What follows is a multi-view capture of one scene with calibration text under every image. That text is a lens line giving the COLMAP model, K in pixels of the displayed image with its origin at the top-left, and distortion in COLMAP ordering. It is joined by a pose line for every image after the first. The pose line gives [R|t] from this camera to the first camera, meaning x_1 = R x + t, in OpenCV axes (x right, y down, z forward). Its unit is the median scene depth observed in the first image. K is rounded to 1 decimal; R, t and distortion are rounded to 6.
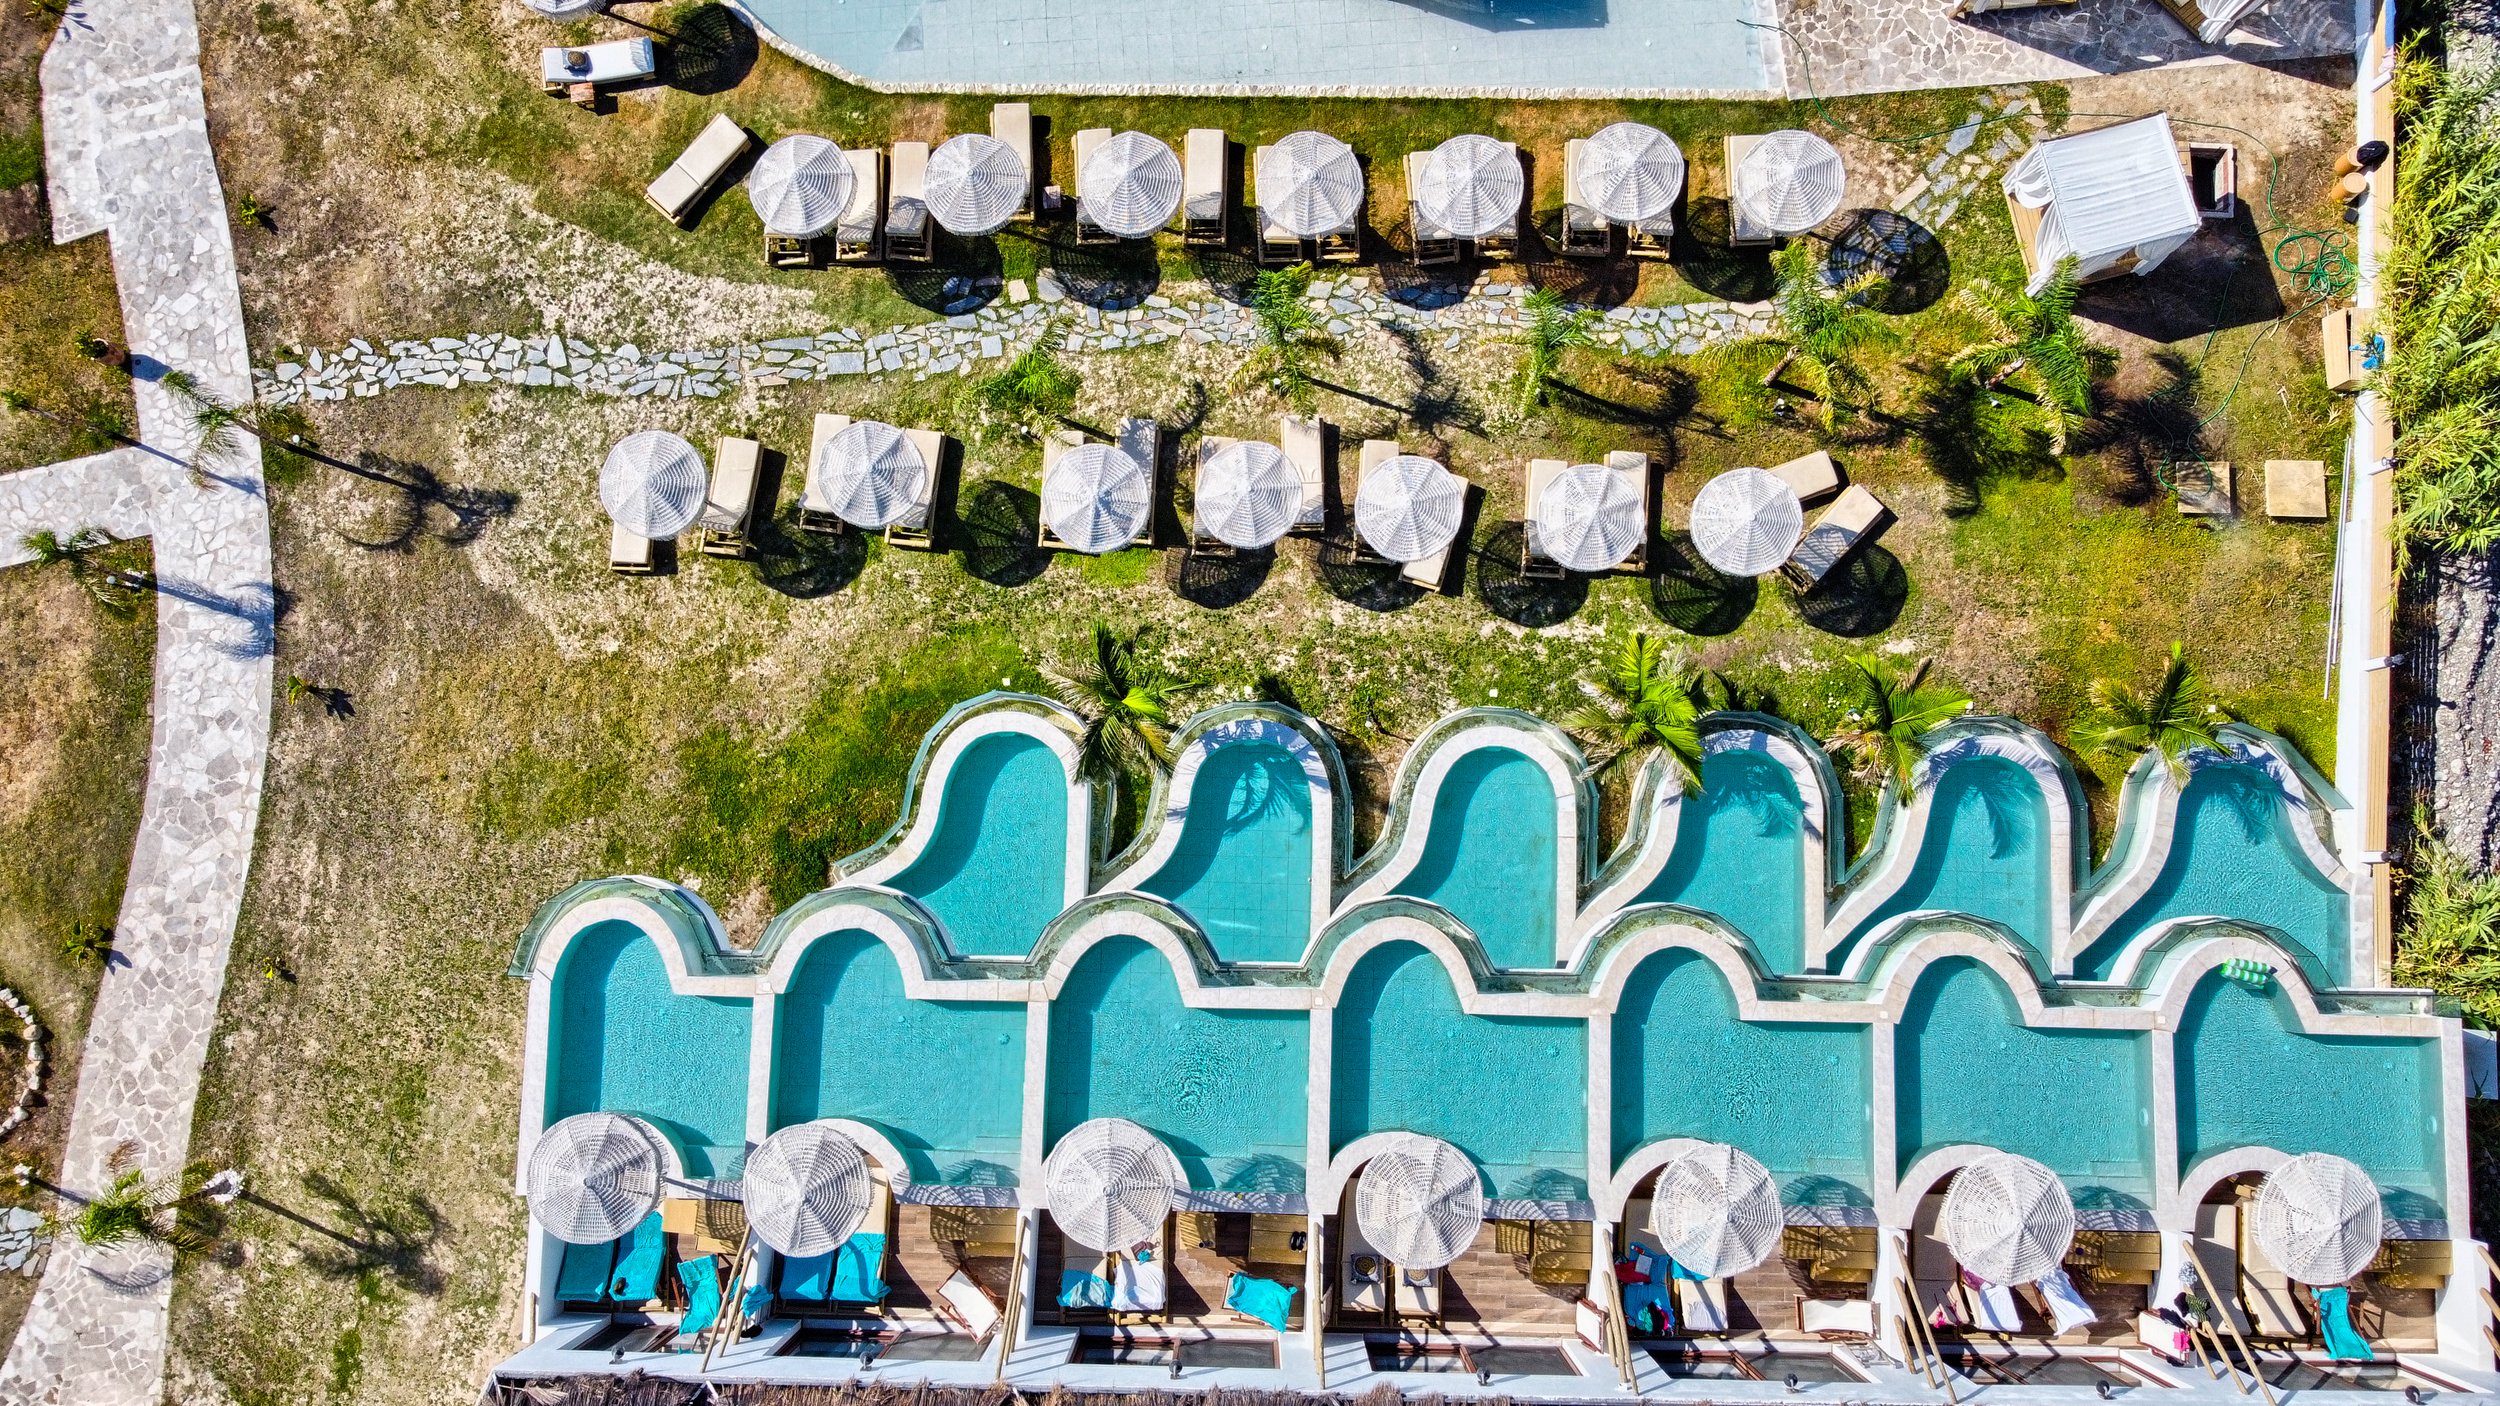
lens RADIAL K [[1905.0, 0, 1243.1], [0, 1905.0, 691.3], [0, 0, 1]] dist [-0.004842, -0.008022]
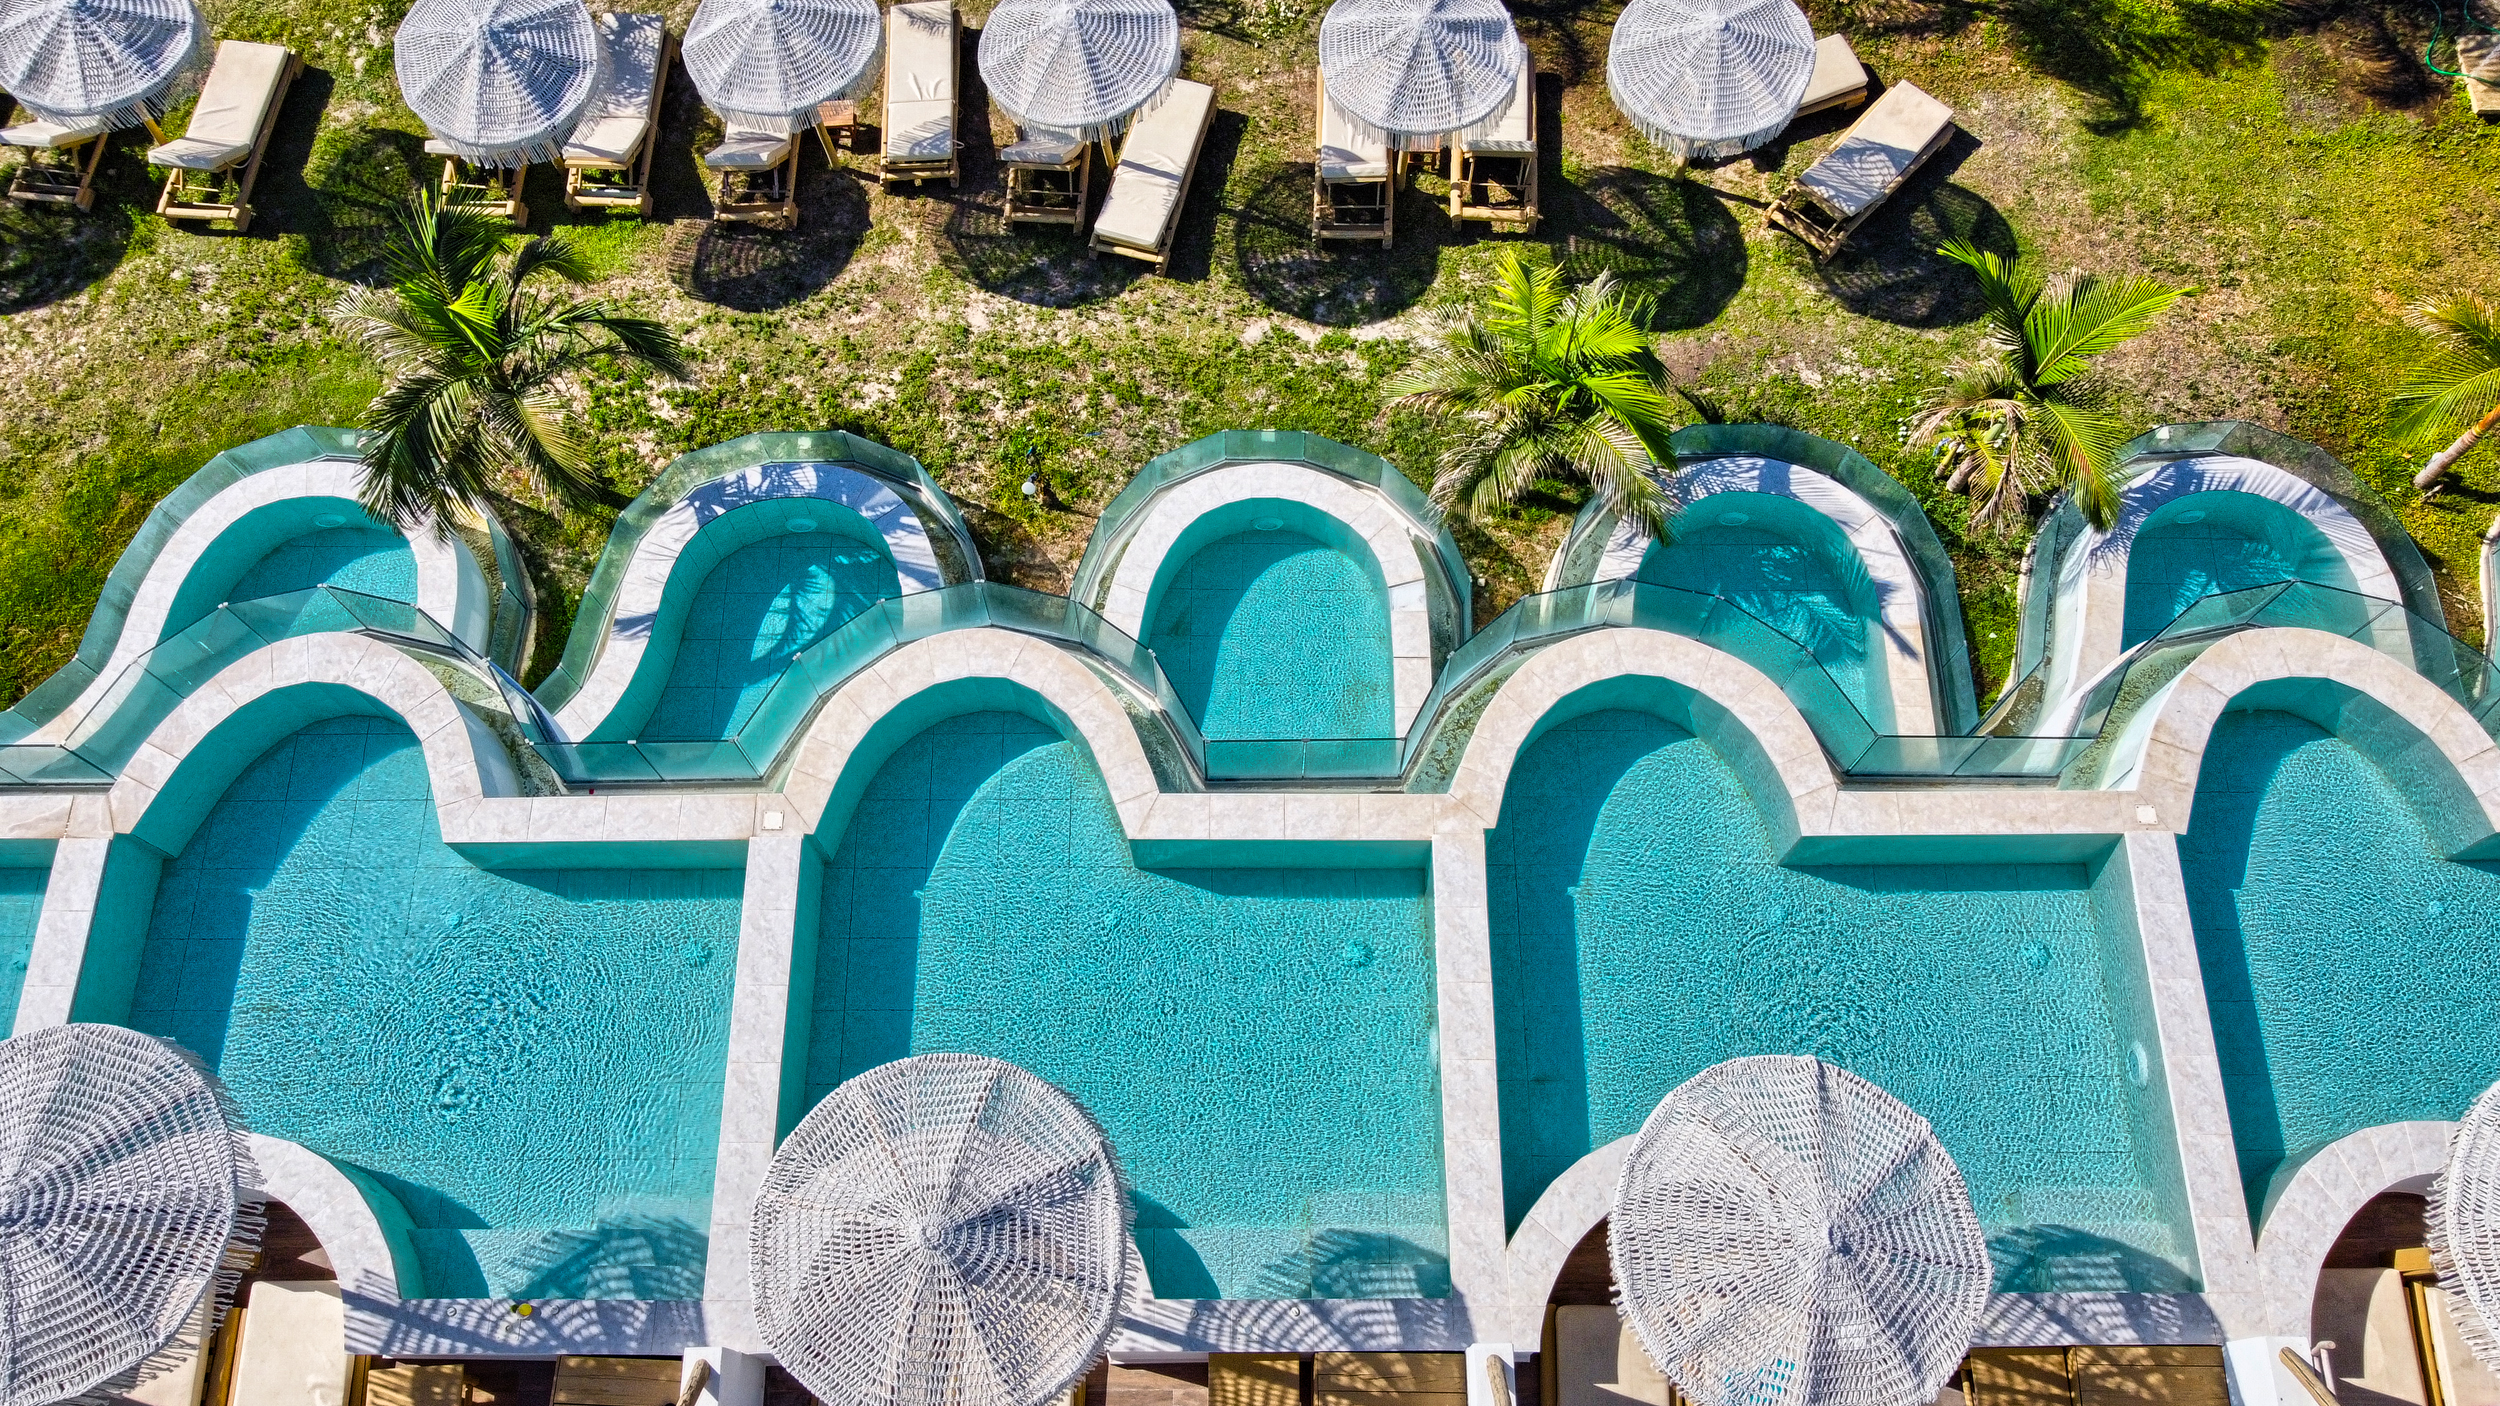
lens RADIAL K [[1908.6, 0, 1245.0], [0, 1908.6, 698.4], [0, 0, 1]] dist [-0.015211, 0.005446]
pose [[0.999607, -0.024698, 0.013226, 0.116030], [0.027322, 0.963820, -0.265150, 0.211704], [-0.006198, 0.265408, 0.964116, 0.506866]]
